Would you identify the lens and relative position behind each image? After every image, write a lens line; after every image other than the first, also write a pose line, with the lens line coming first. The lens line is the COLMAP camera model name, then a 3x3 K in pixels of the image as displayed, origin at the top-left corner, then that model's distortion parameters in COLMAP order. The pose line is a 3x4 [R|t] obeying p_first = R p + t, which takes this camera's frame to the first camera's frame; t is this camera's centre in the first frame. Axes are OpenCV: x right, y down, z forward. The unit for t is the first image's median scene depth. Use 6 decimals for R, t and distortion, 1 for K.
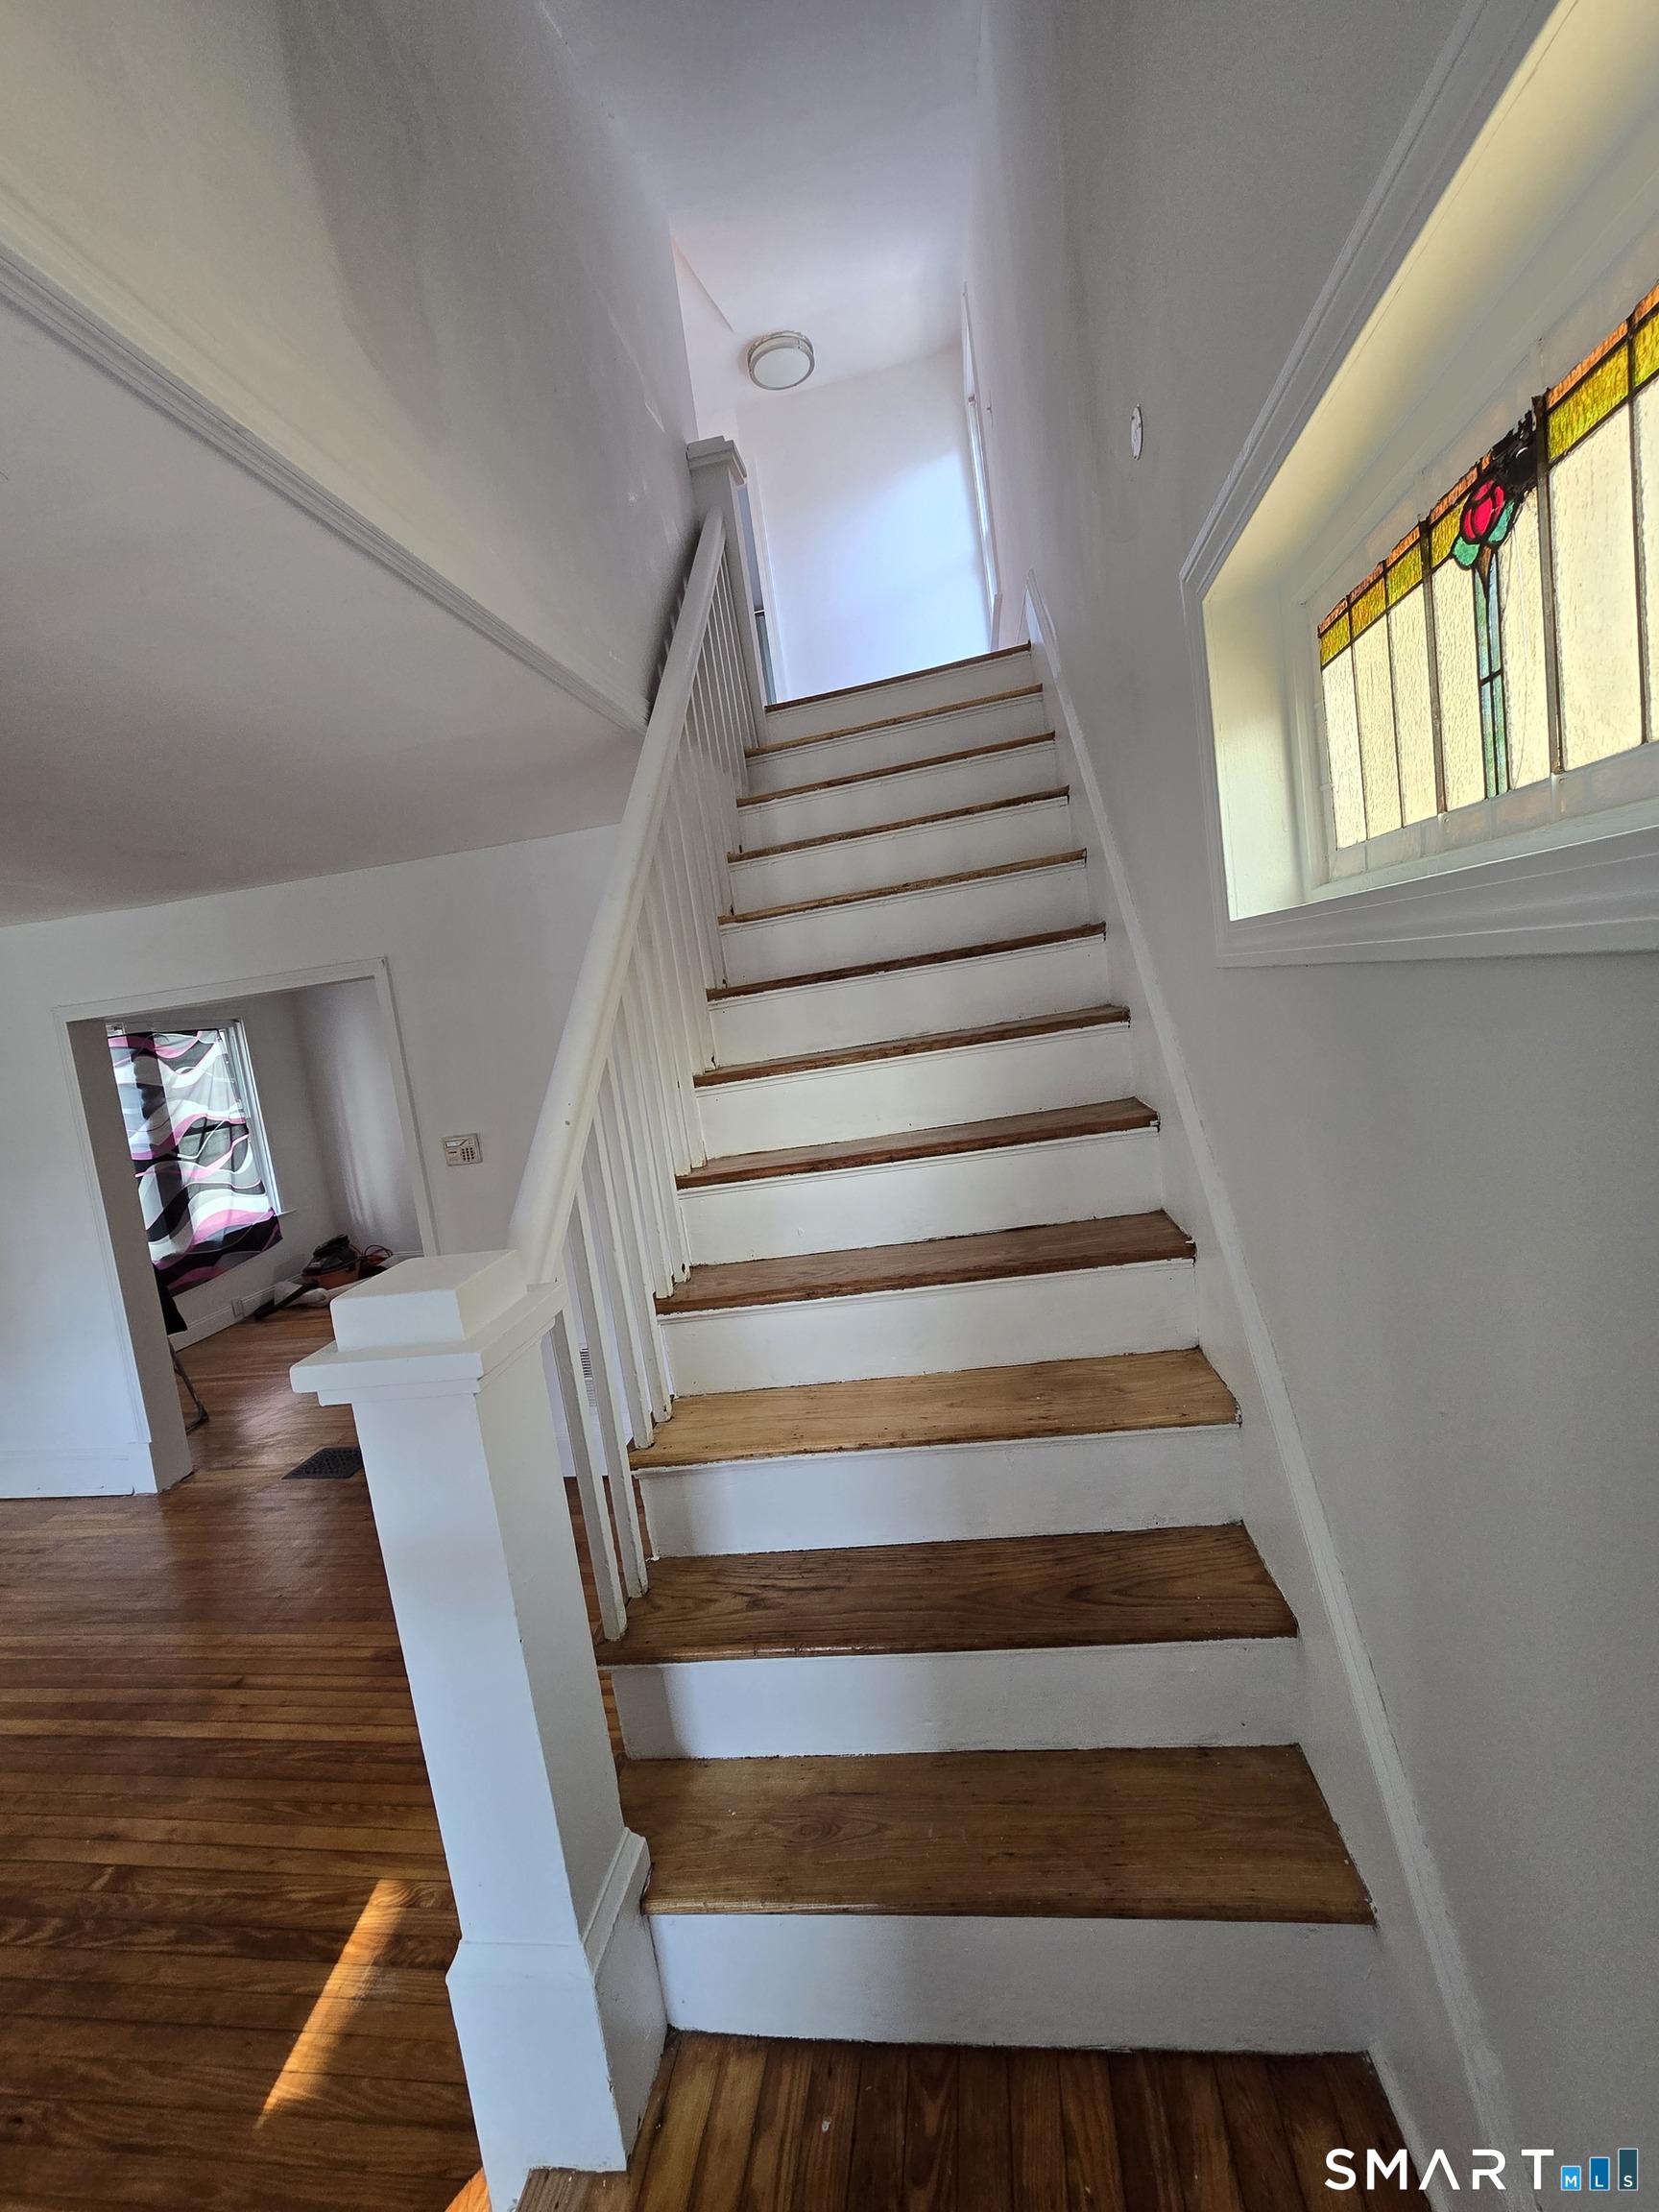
lens RADIAL K [[943.5, 0, 813.9], [0, 943.5, 1101.0], [0, 0, 1]] dist [0.002456, 0.000338]
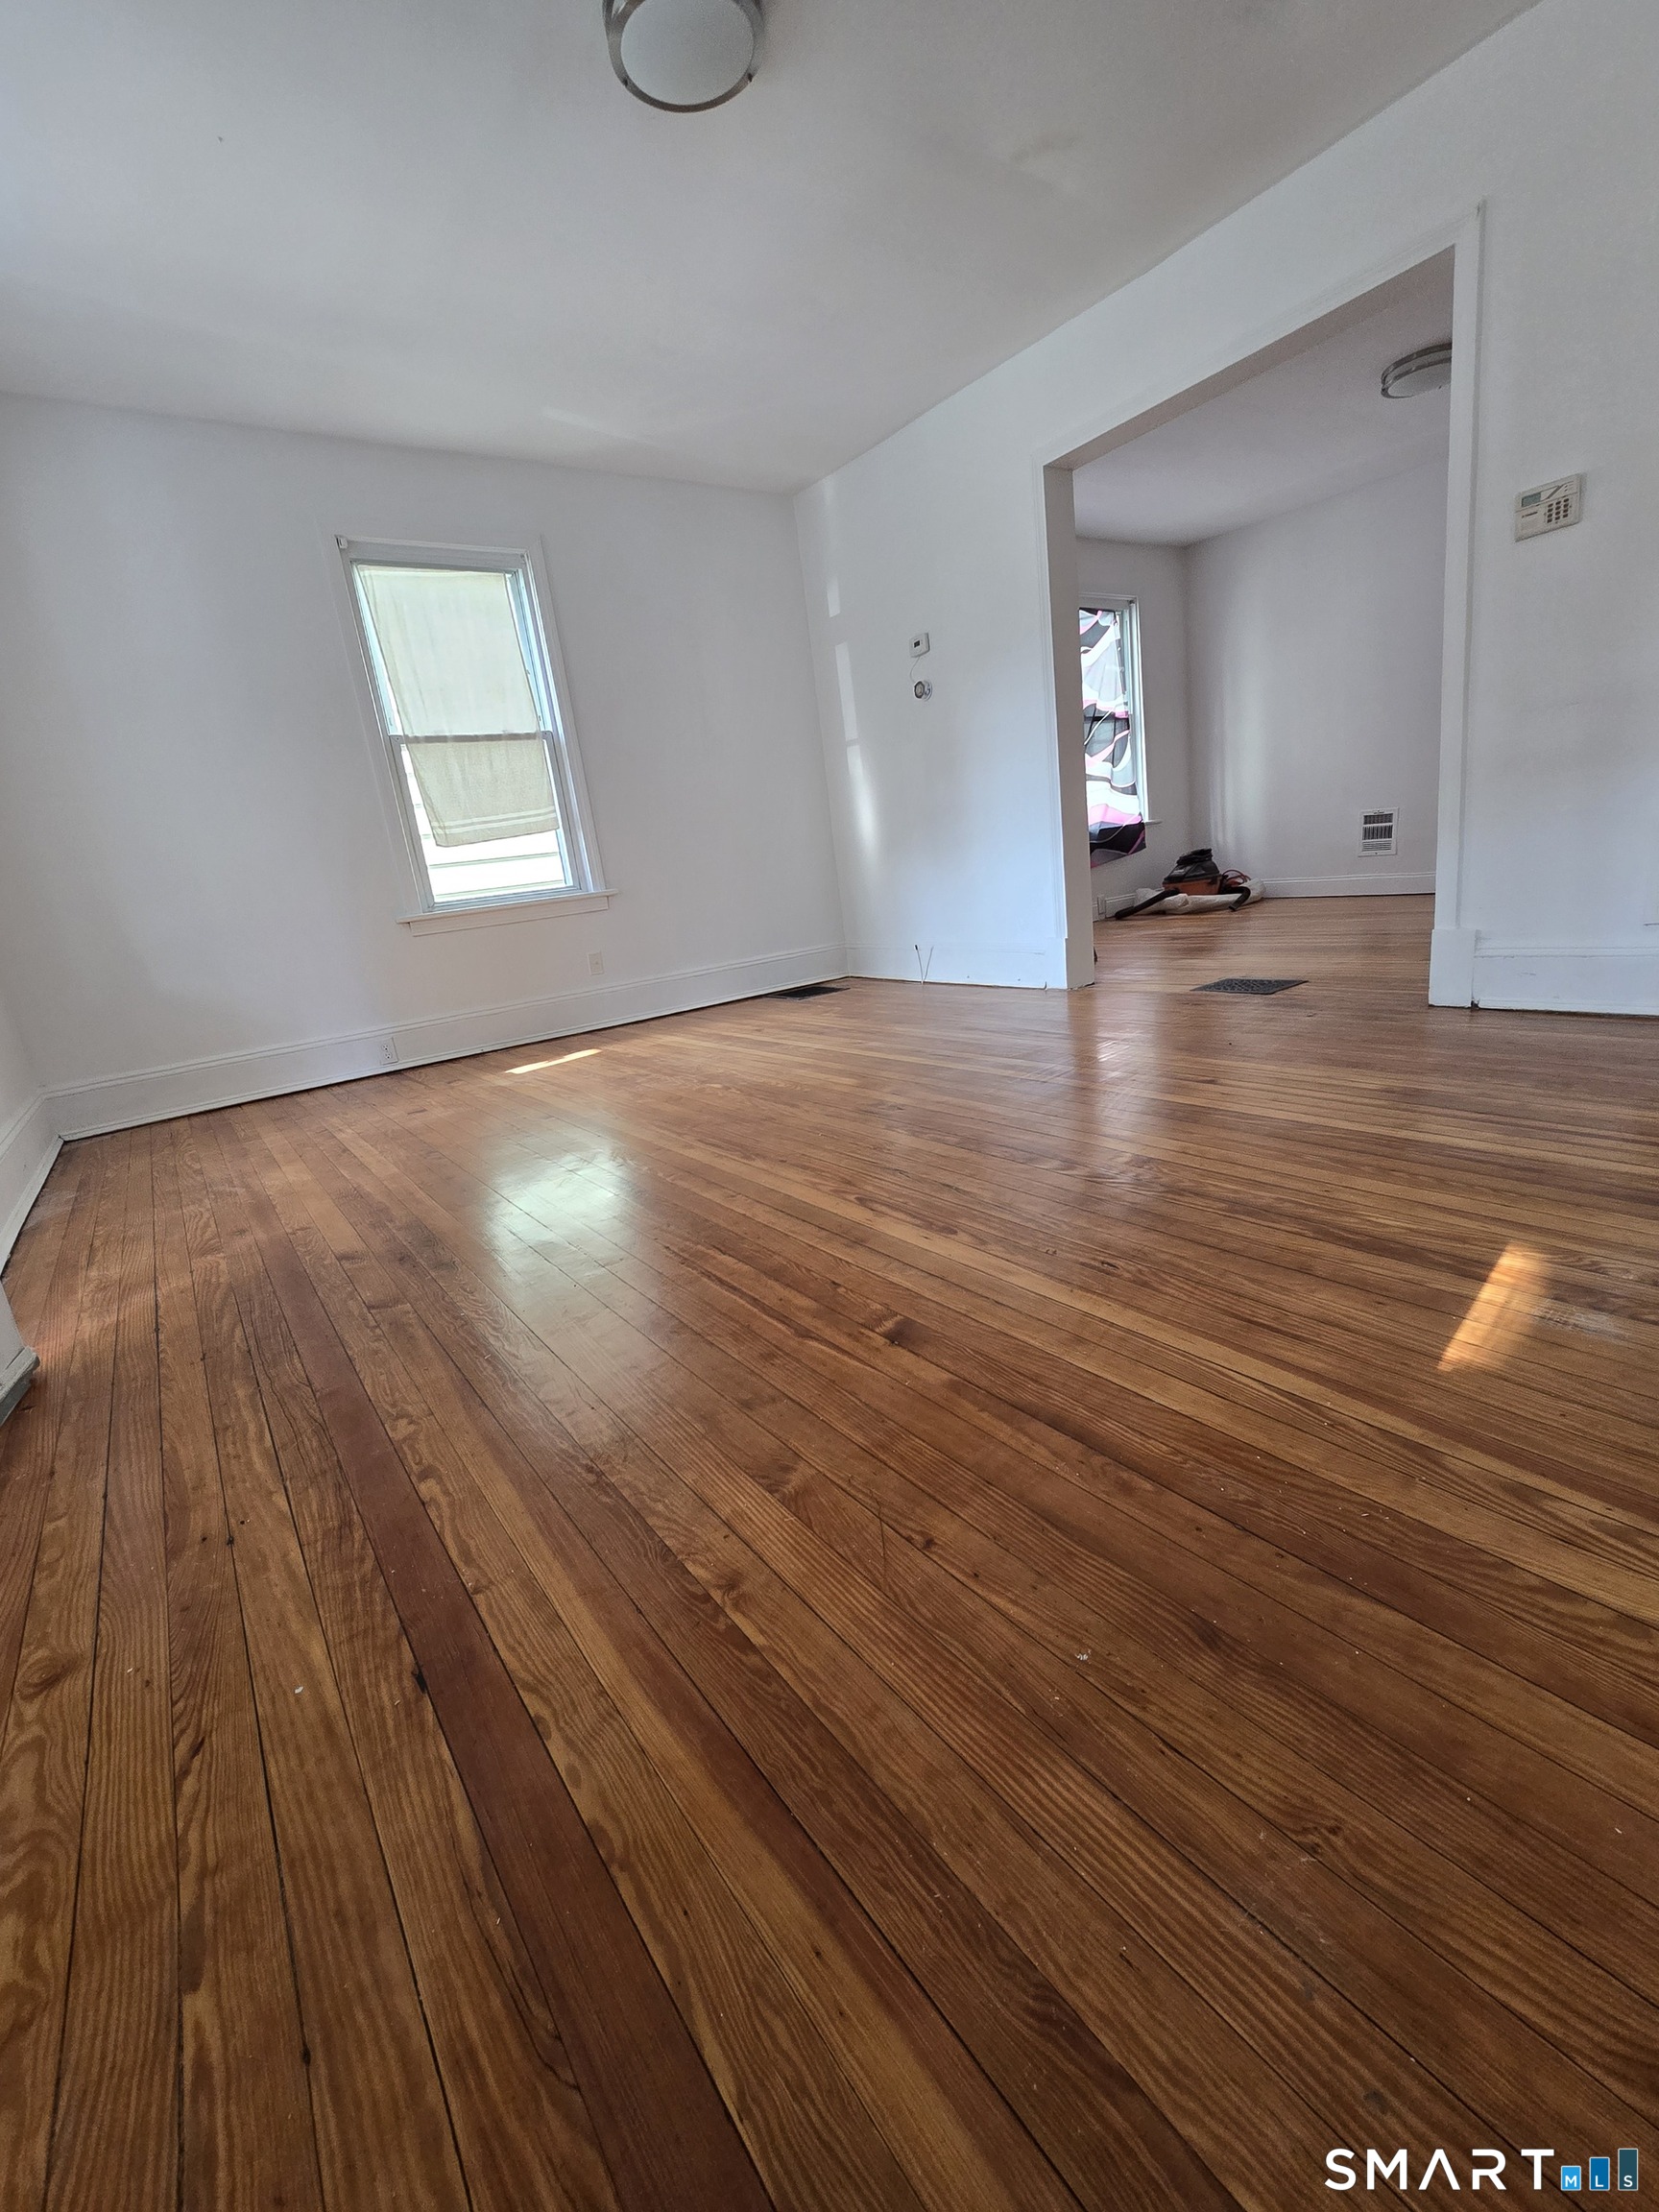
lens RADIAL K [[943.5, 0, 830.7], [0, 943.5, 1108.8], [0, 0, 1]] dist [0.002456, 0.000338]
pose [[0.725261, 0.217364, -0.653260, -0.110585], [-0.044493, 0.961667, 0.270585, 0.161966], [0.687034, -0.167179, 0.707131, 0.049933]]
